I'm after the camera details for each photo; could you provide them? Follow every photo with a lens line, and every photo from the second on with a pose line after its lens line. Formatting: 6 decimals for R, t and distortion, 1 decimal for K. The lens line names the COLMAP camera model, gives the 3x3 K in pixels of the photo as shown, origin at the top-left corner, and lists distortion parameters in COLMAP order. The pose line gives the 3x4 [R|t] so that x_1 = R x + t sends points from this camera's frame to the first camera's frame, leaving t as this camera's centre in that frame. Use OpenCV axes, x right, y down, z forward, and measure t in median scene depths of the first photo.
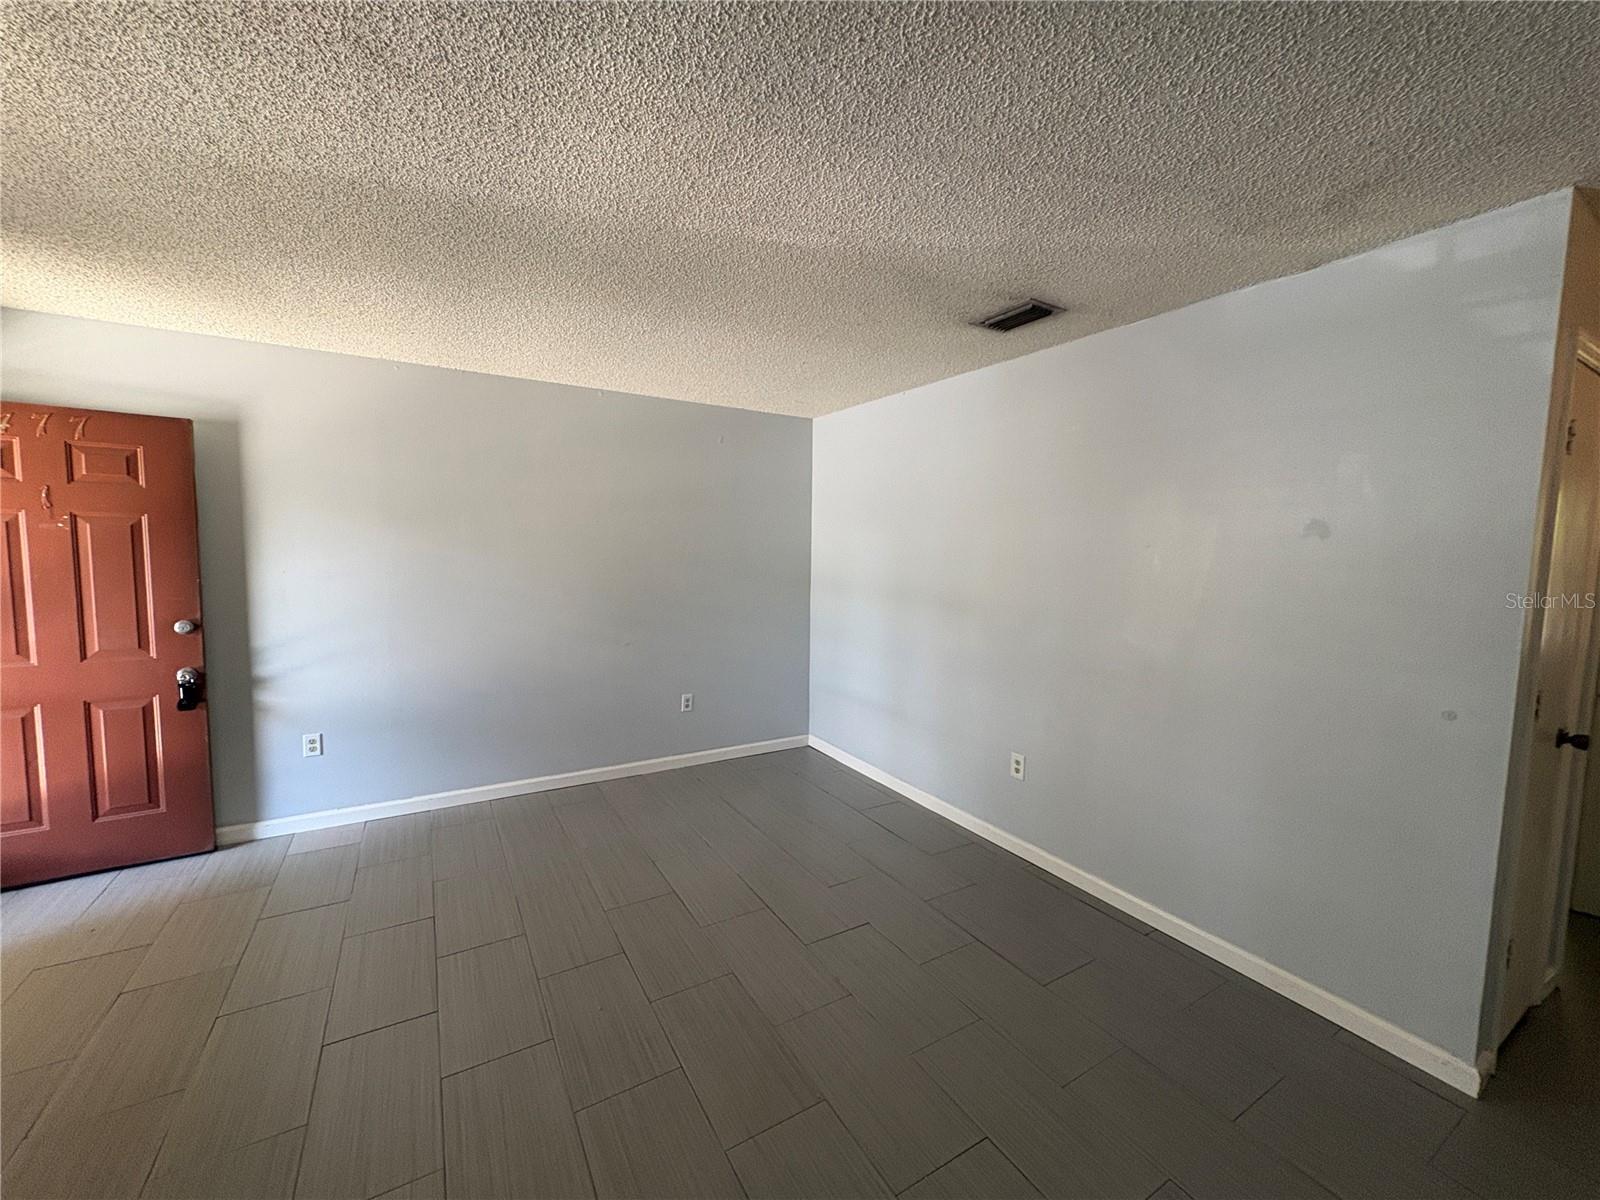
lens RADIAL K [[636.8, 0, 800.0], [0, 636.8, 600.0], [0, 0, 1]] dist [-0.000791, -0.000324]
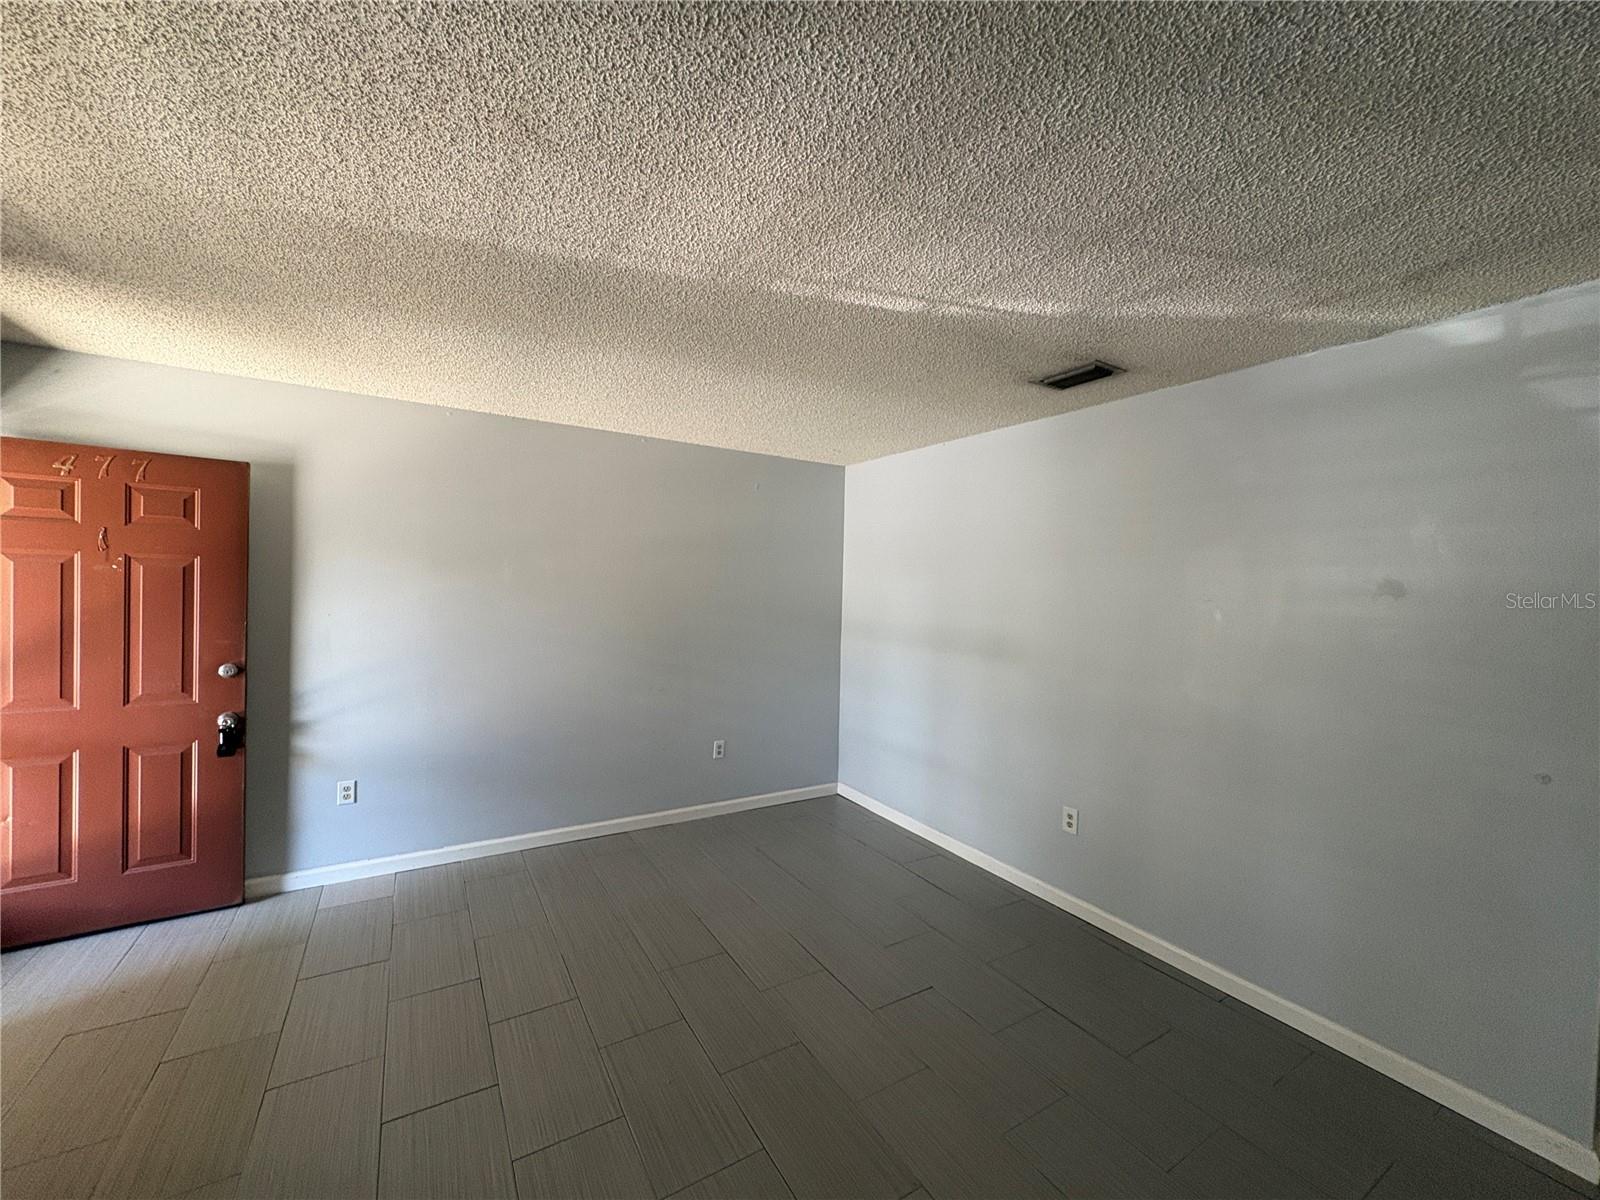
lens RADIAL K [[636.8, 0, 800.0], [0, 636.8, 600.0], [0, 0, 1]] dist [-0.000791, -0.000324]
pose [[0.999885, 0.010956, 0.010485, -0.112283], [-0.010294, 0.998070, -0.061243, -0.017645], [-0.011136, 0.061128, 0.998068, 0.002916]]
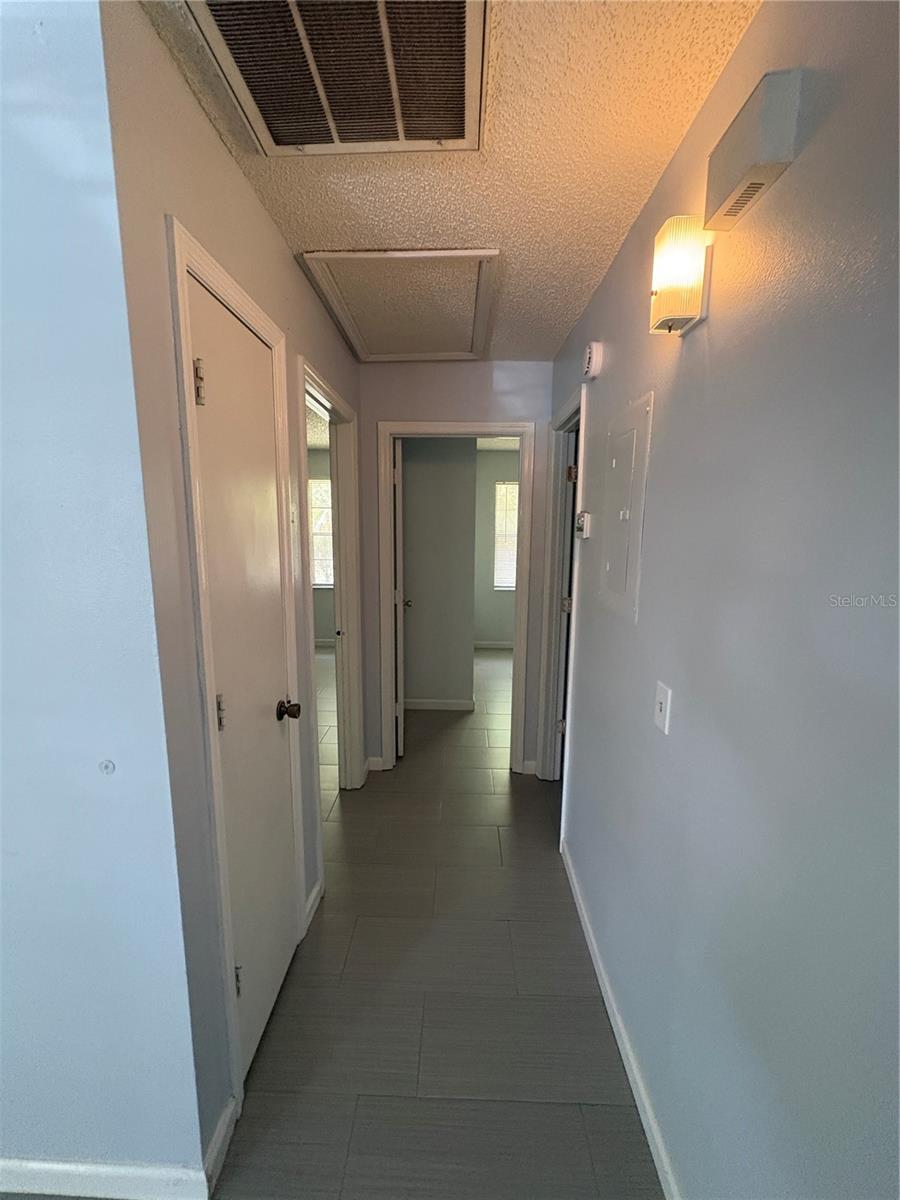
lens RADIAL K [[477.6, 0, 450.0], [0, 477.6, 600.0], [0, 0, 1]] dist [-0.000791, -0.000324]
pose [[0.527745, -0.142703, 0.837330, 0.583711], [0.071465, 0.989751, 0.123638, -0.027299], [-0.846391, -0.005409, 0.532534, 0.291192]]
